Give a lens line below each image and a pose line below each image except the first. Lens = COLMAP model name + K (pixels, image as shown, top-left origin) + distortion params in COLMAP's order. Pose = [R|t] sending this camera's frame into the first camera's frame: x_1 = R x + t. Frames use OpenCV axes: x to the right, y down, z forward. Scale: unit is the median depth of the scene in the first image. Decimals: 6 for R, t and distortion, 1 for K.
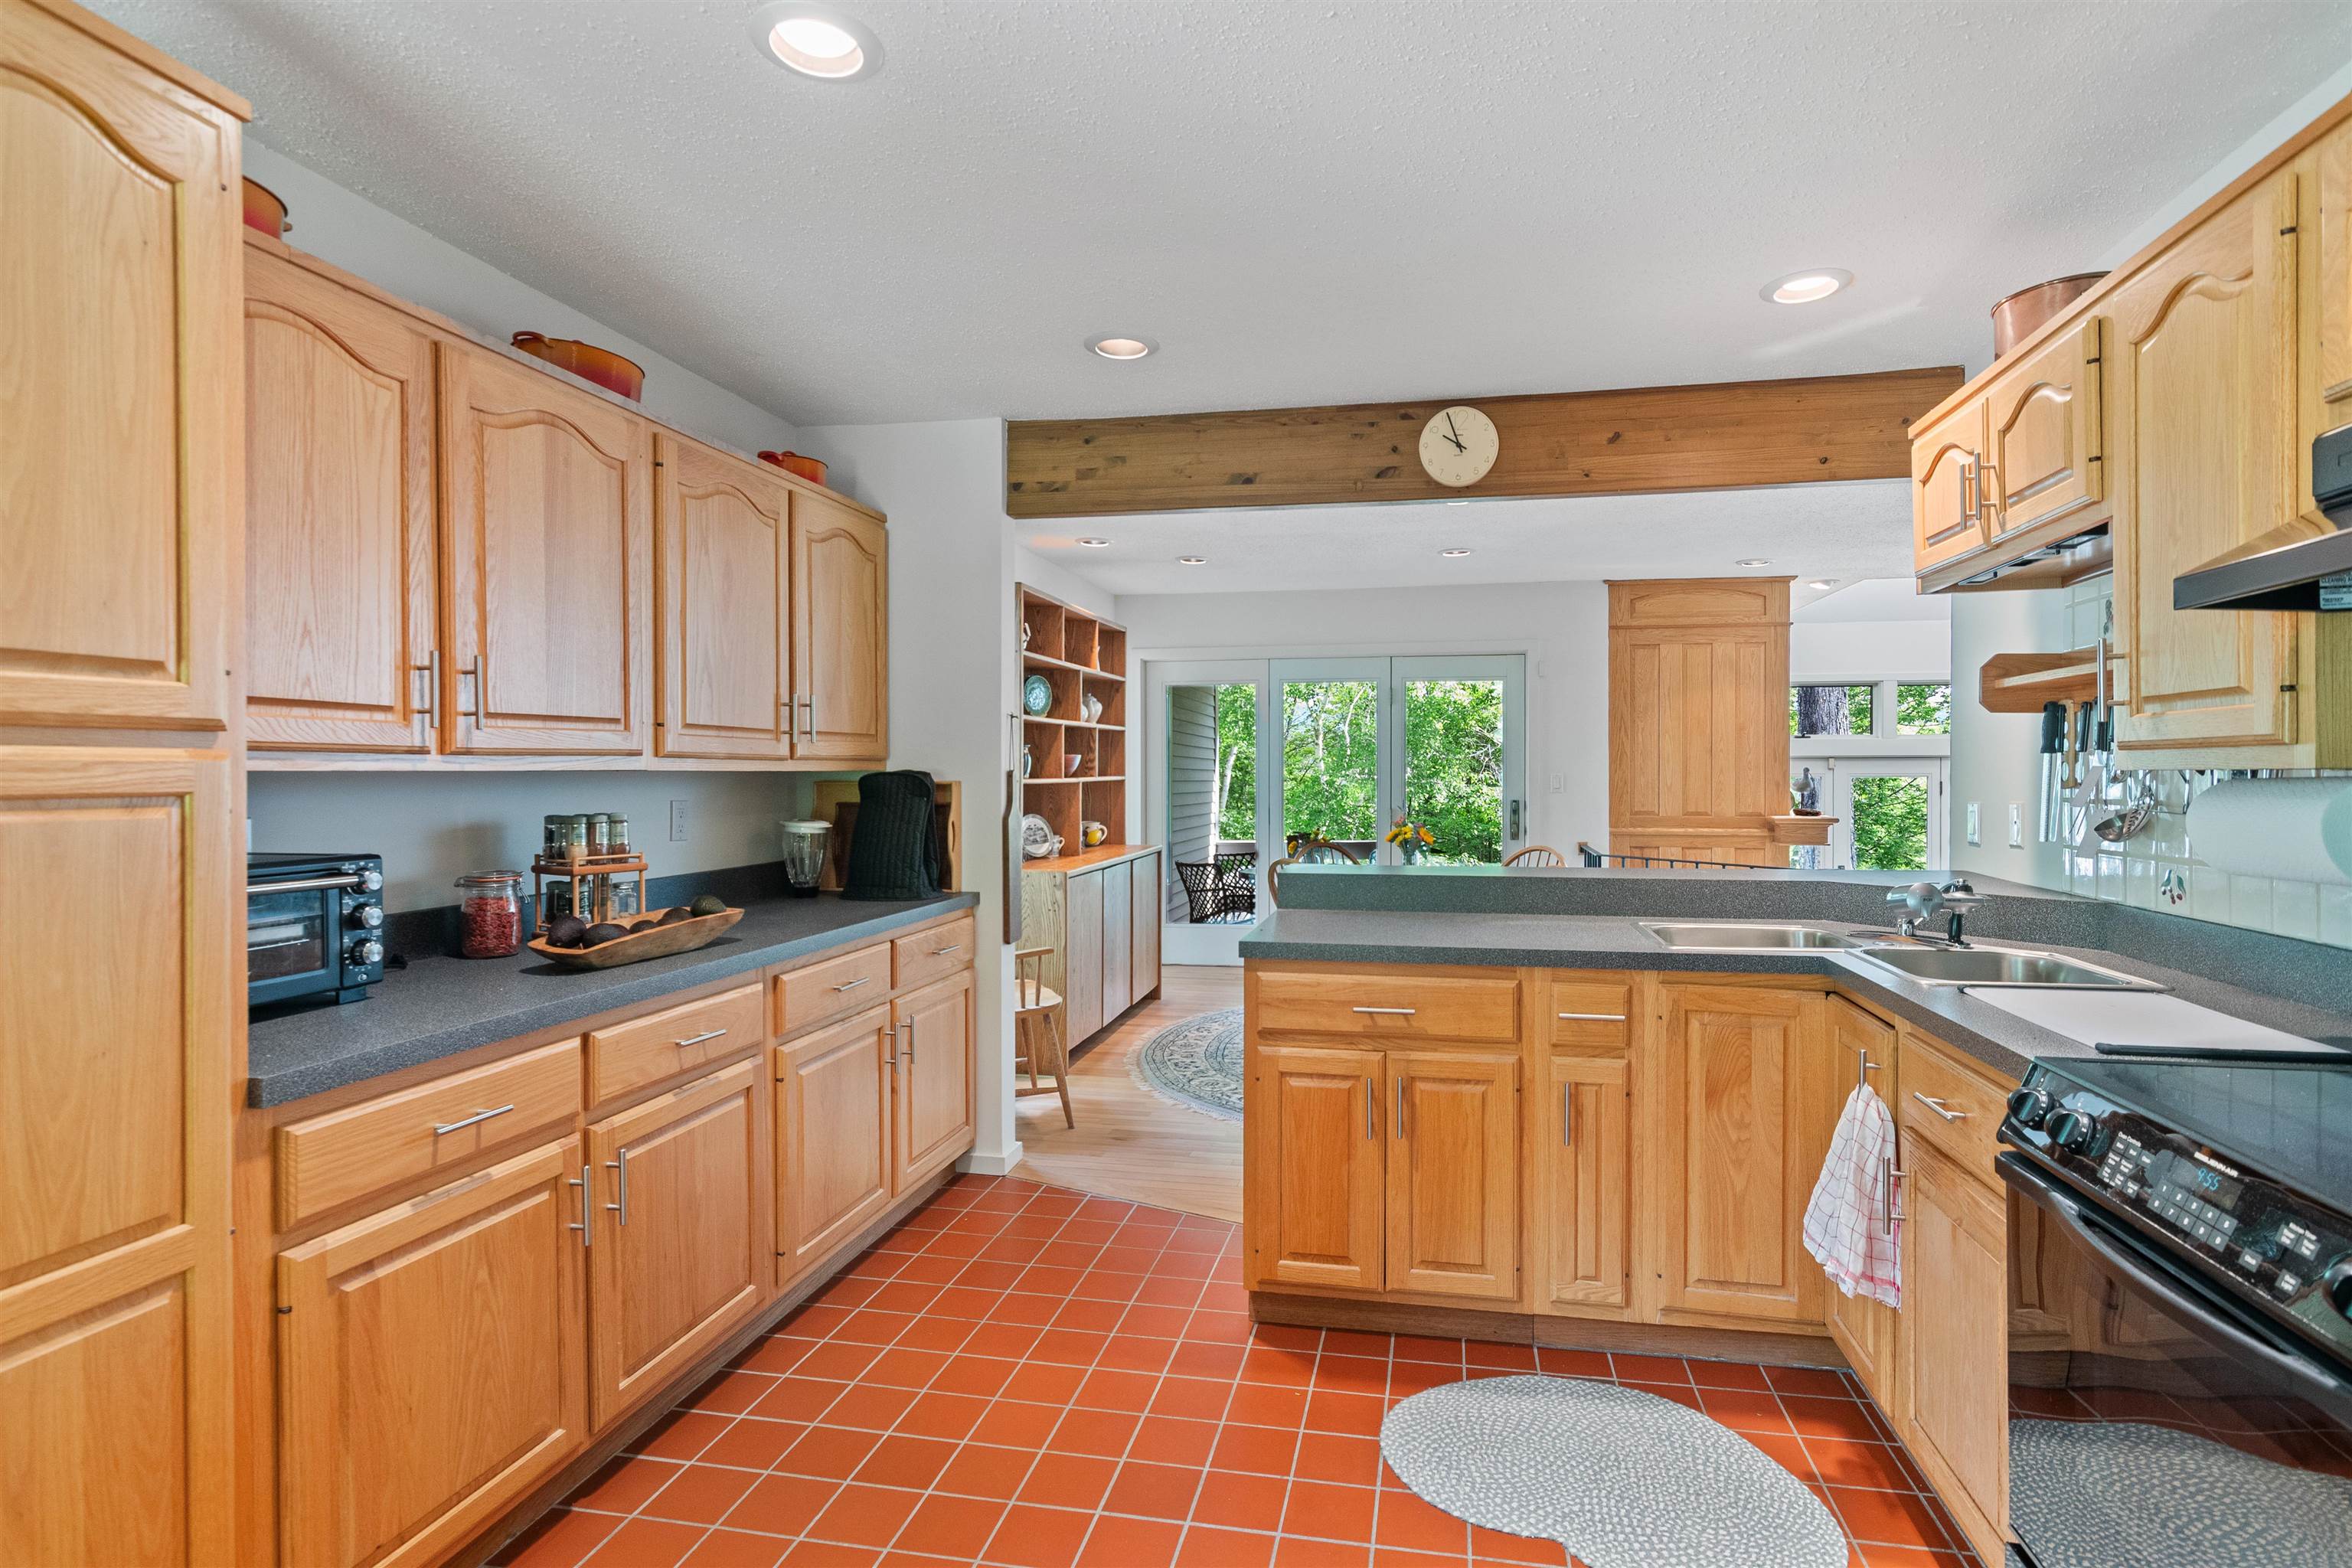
lens RADIAL K [[1173.4, 0, 1176.0], [0, 1173.4, 784.0], [0, 0, 1]] dist [0.001047, 0.000205]
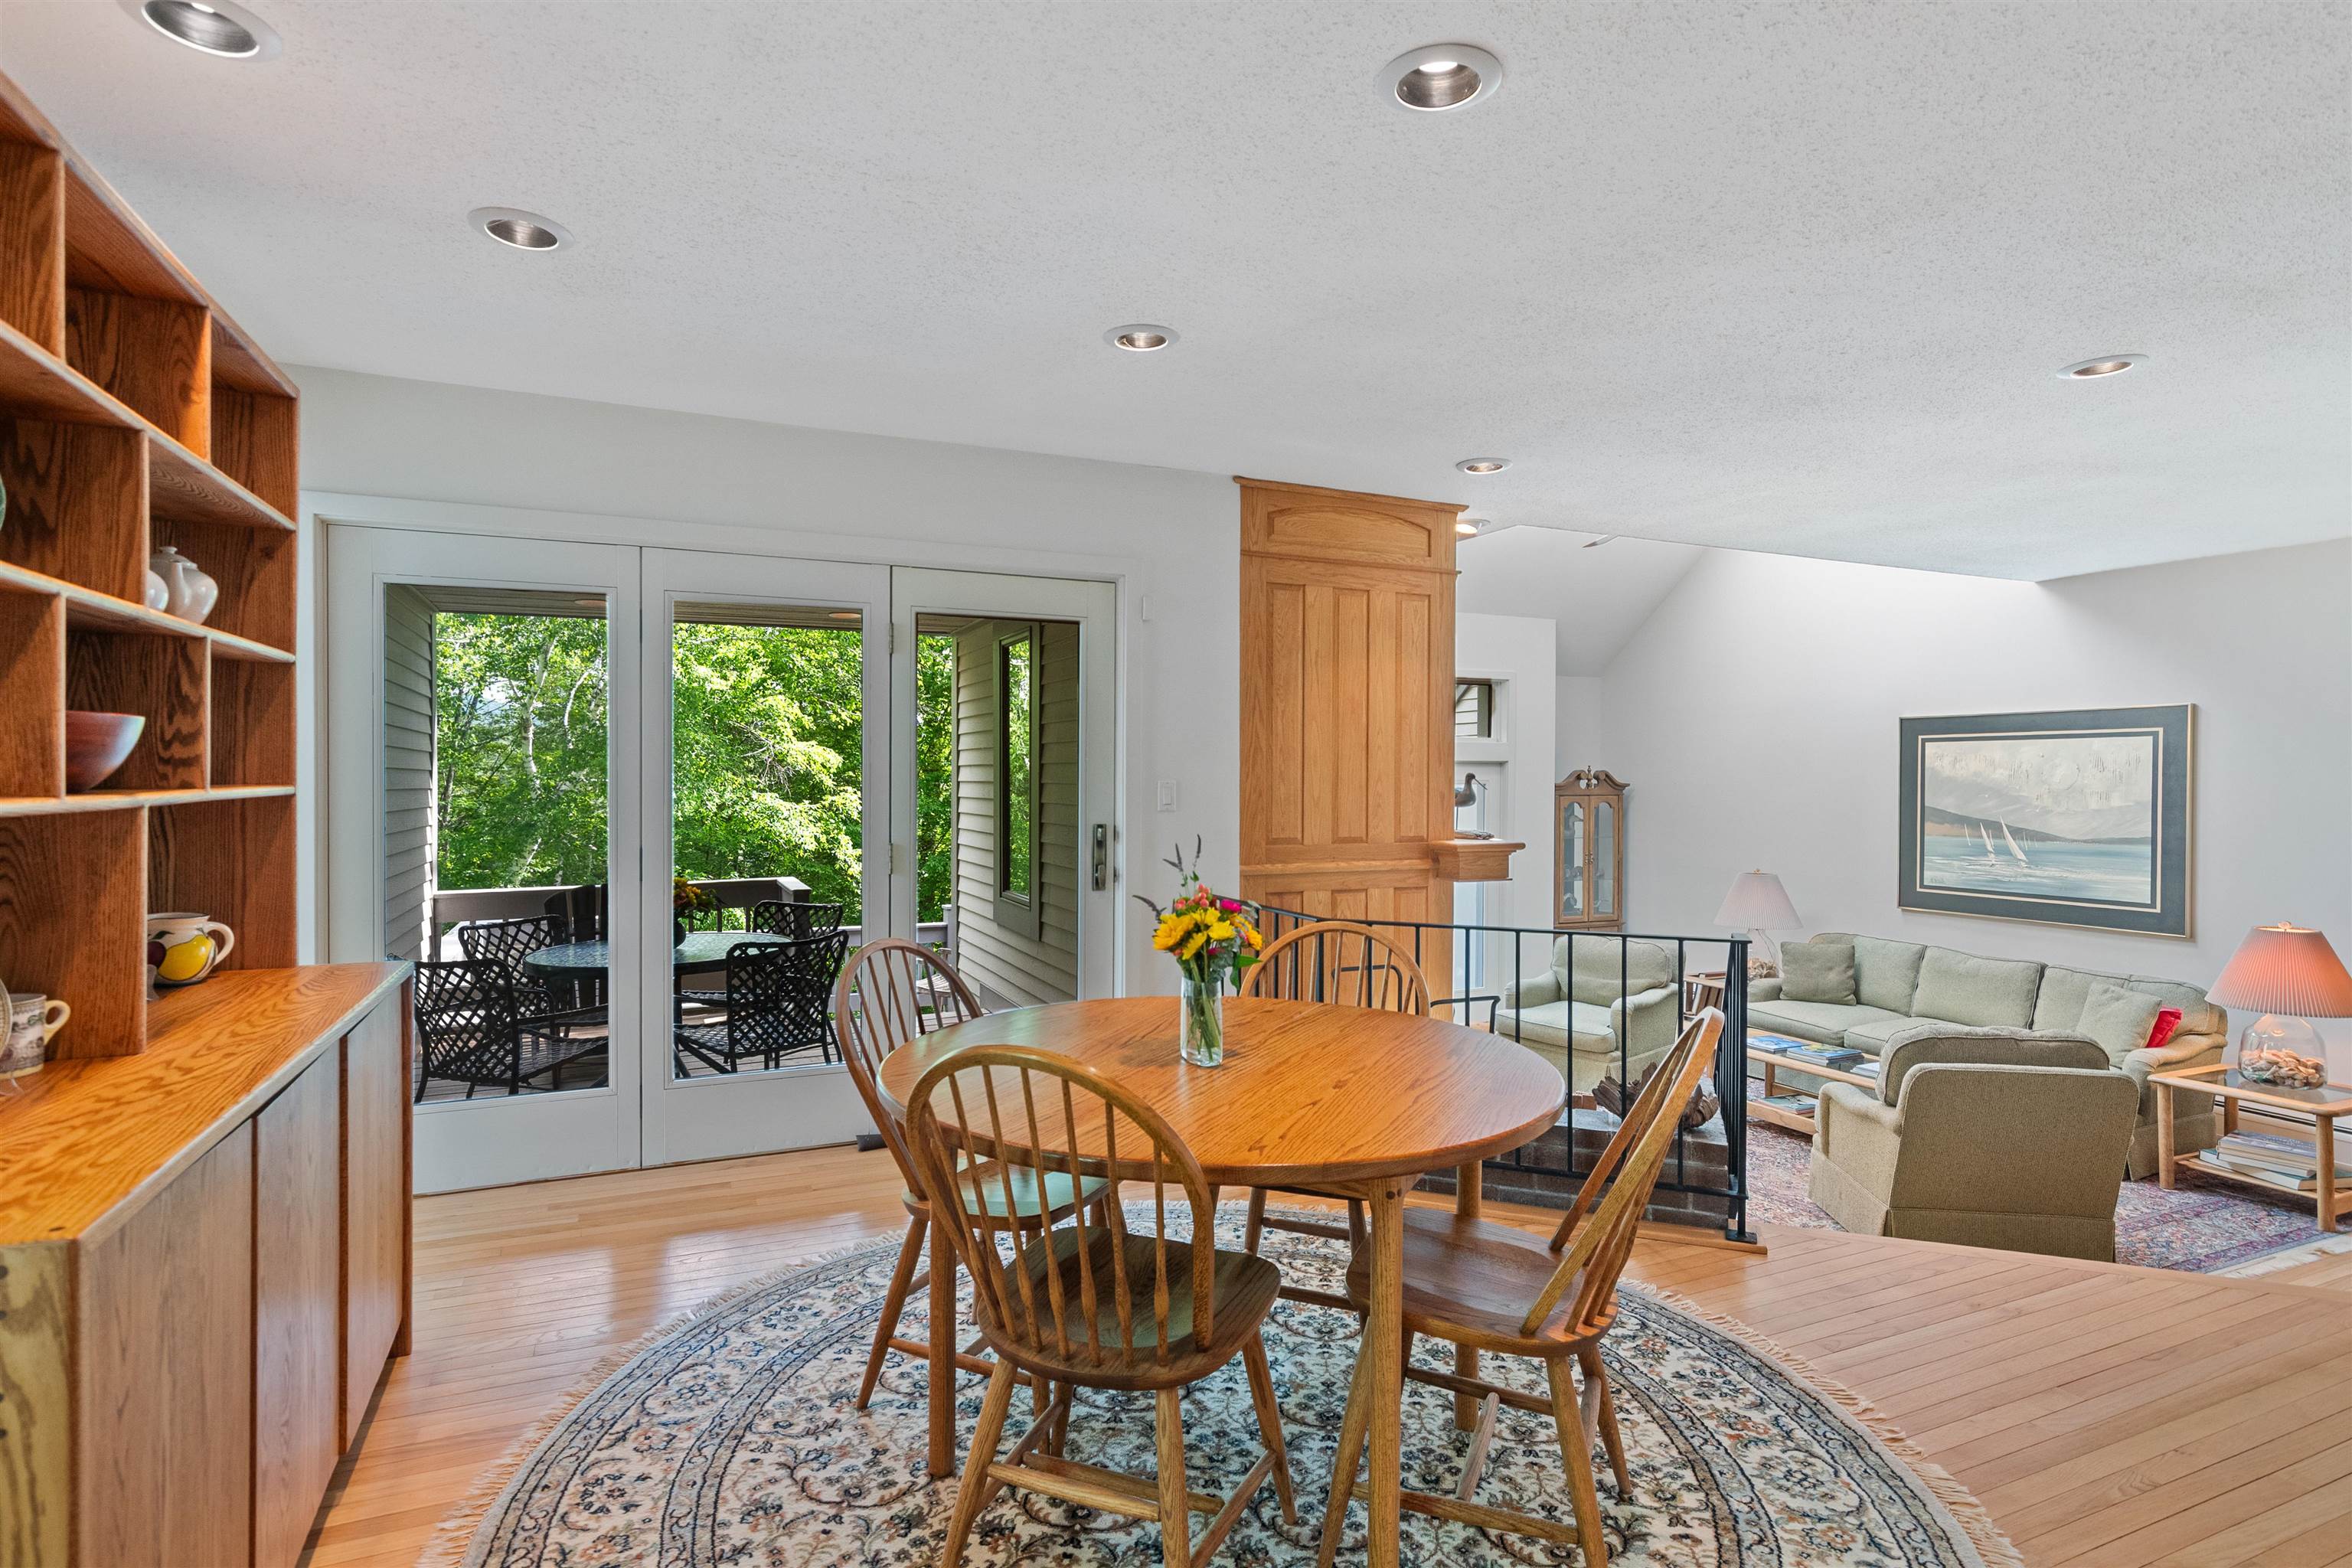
lens RADIAL K [[1173.4, 0, 1176.0], [0, 1173.4, 784.0], [0, 0, 1]] dist [0.001047, 0.000205]
pose [[0.795408, 0.000414, 0.606074, -0.046492], [0.001316, 0.999996, -0.002410, -0.005797], [-0.606073, 0.002715, 0.795405, 0.525718]]
